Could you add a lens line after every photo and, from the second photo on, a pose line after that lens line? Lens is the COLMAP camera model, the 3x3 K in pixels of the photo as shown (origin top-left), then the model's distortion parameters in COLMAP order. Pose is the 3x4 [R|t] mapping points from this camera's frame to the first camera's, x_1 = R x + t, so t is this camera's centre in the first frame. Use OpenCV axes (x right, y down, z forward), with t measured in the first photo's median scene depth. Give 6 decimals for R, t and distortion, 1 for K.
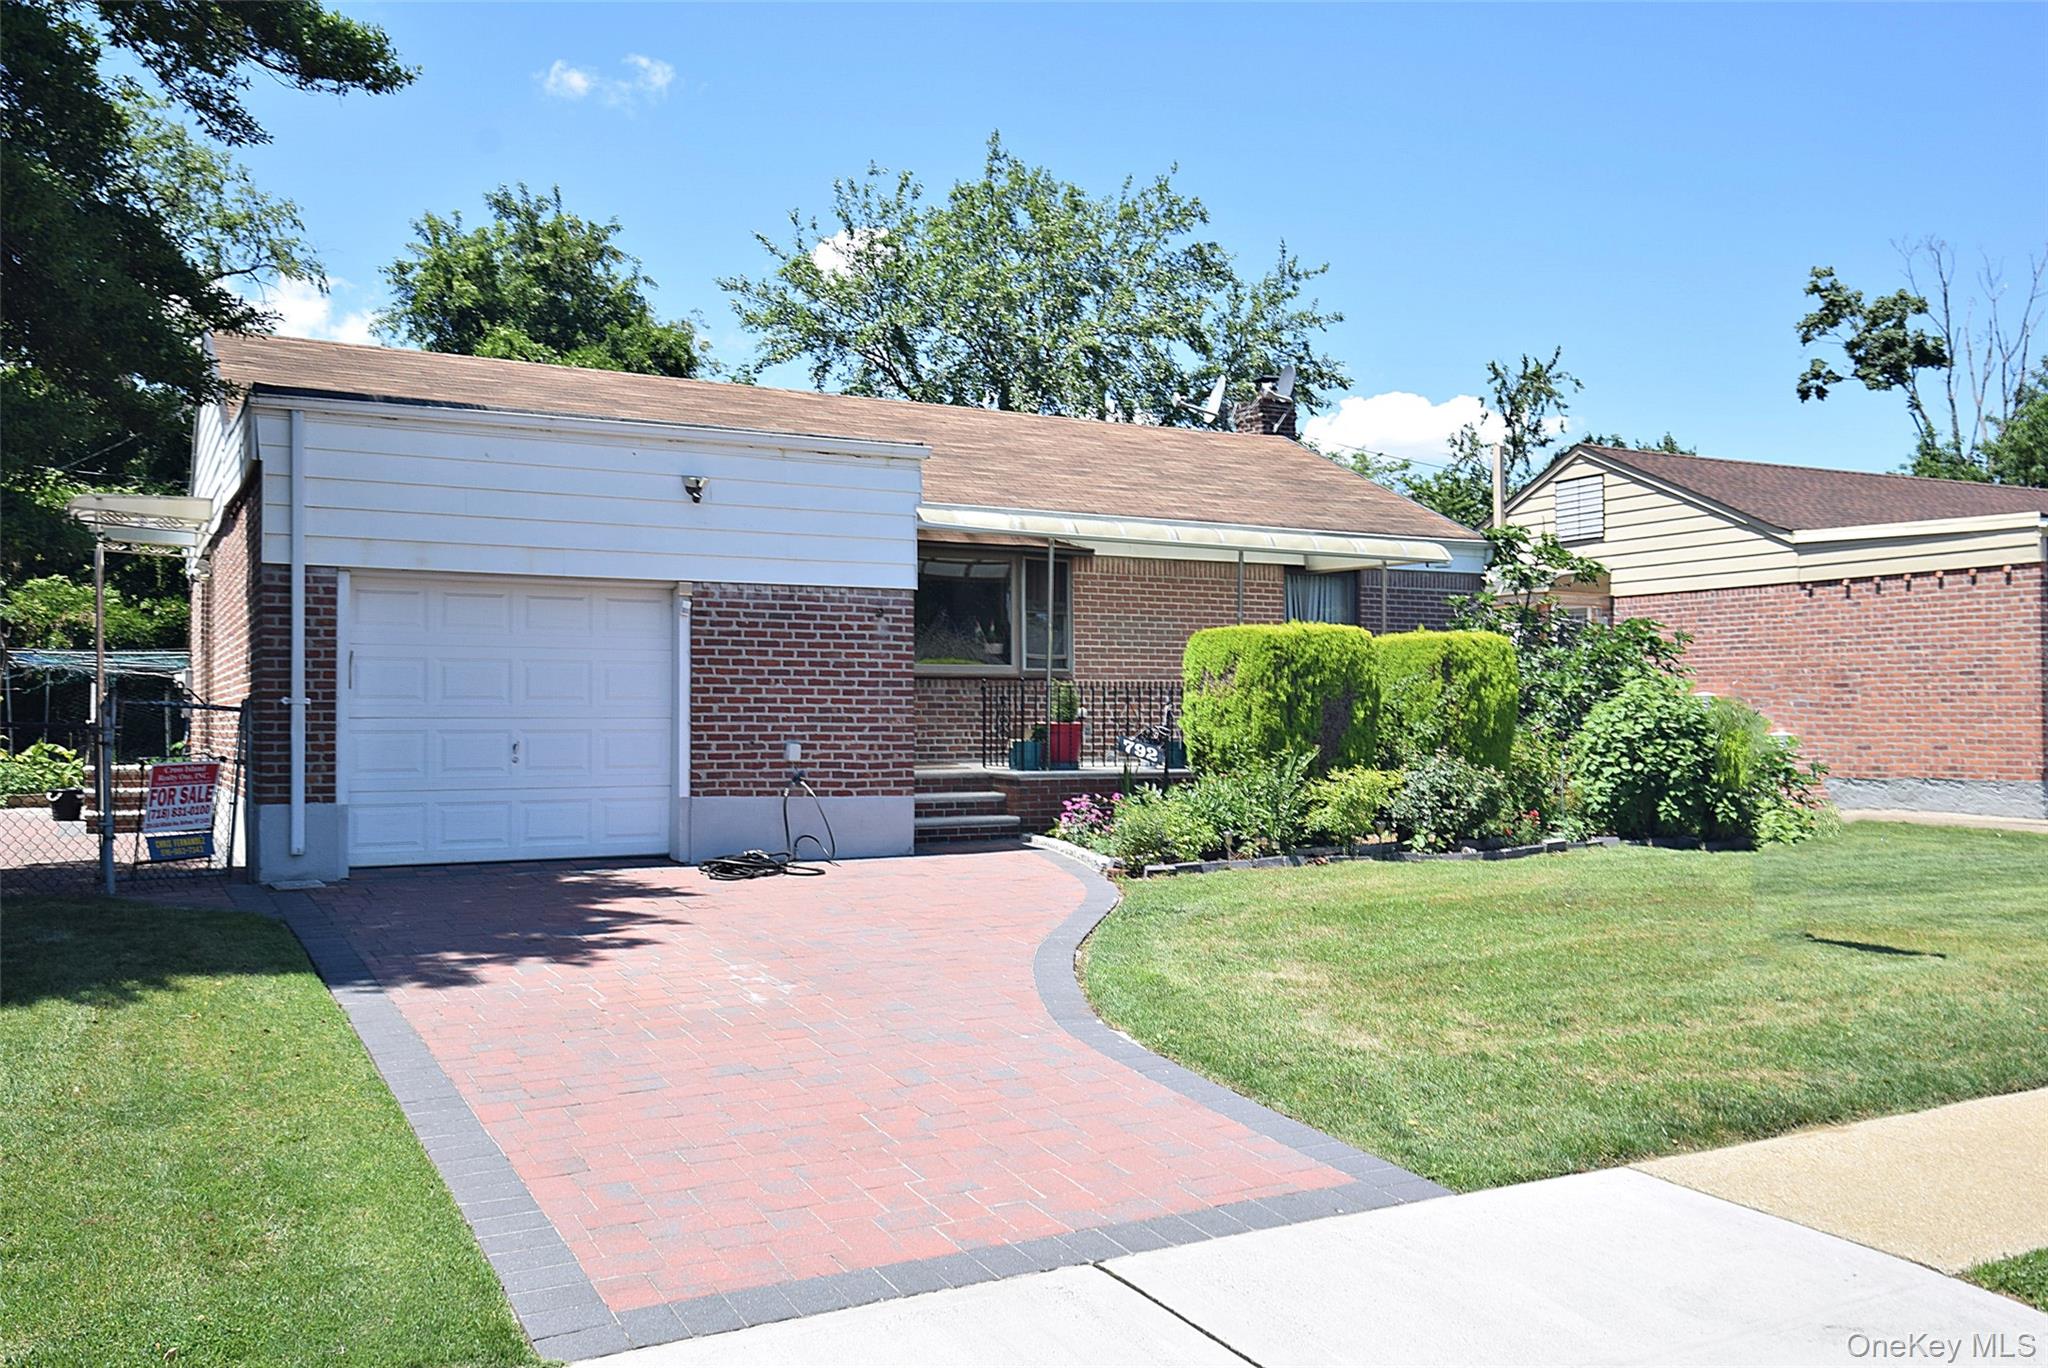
lens RADIAL K [[1598.1, 0, 1022.0], [0, 1598.1, 688.7], [0, 0, 1]] dist [0.058110, -0.005137]
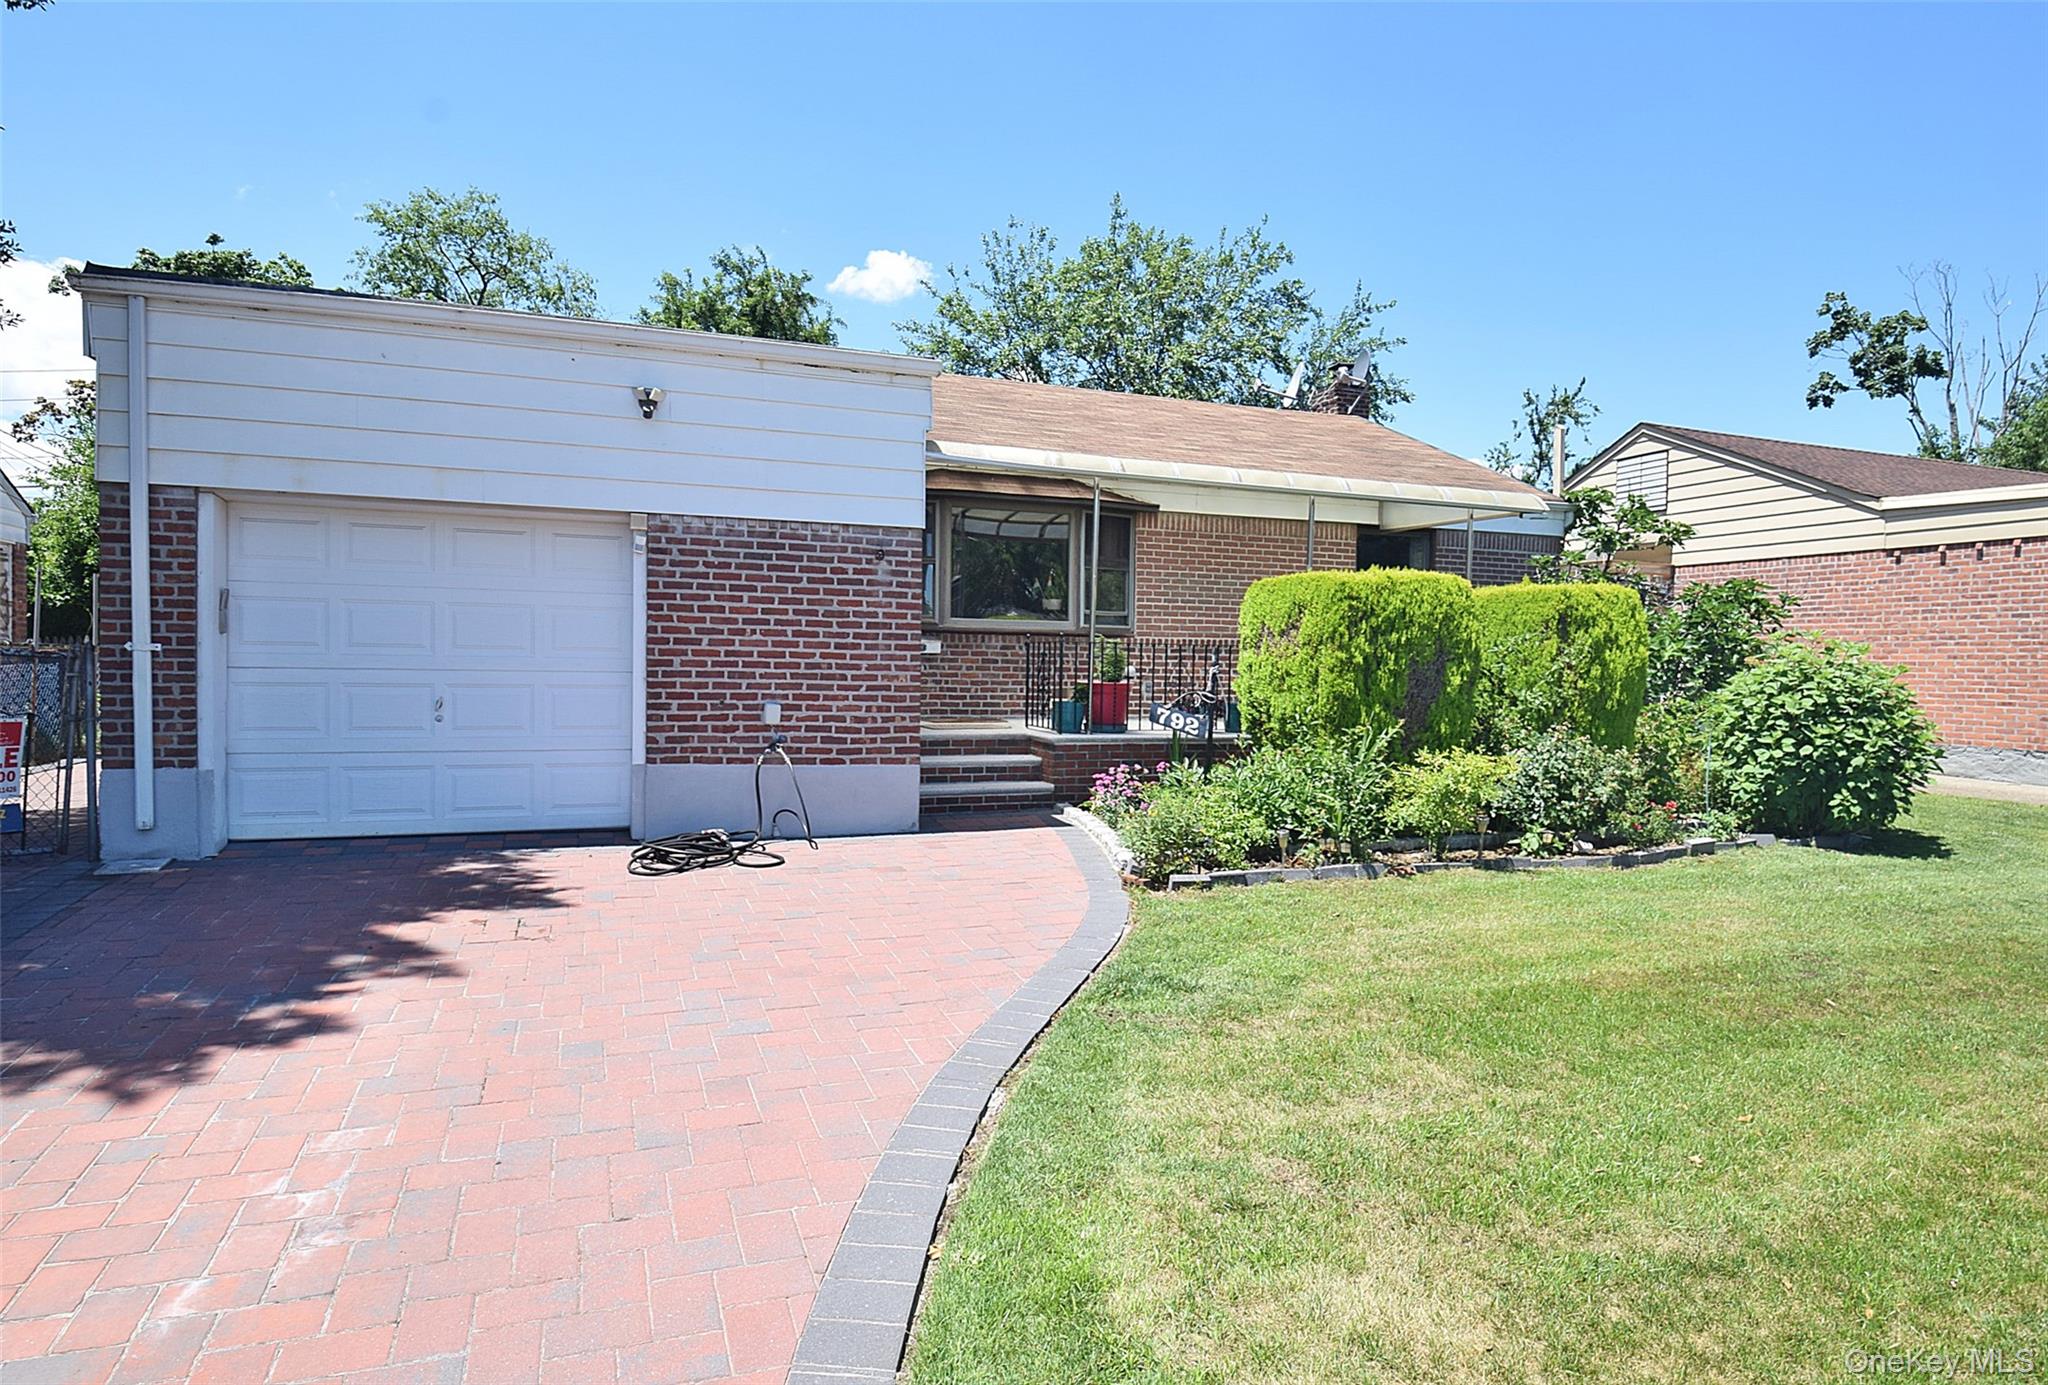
lens RADIAL K [[1073.2, 0, 1004.7], [0, 1073.2, 695.4], [0, 0, 1]] dist [0.029039, -0.043185]
pose [[0.989628, 0.019254, -0.142358, 0.063324], [-0.012812, 0.998858, 0.046034, 0.001181], [0.143082, -0.043733, 0.988744, 0.434071]]
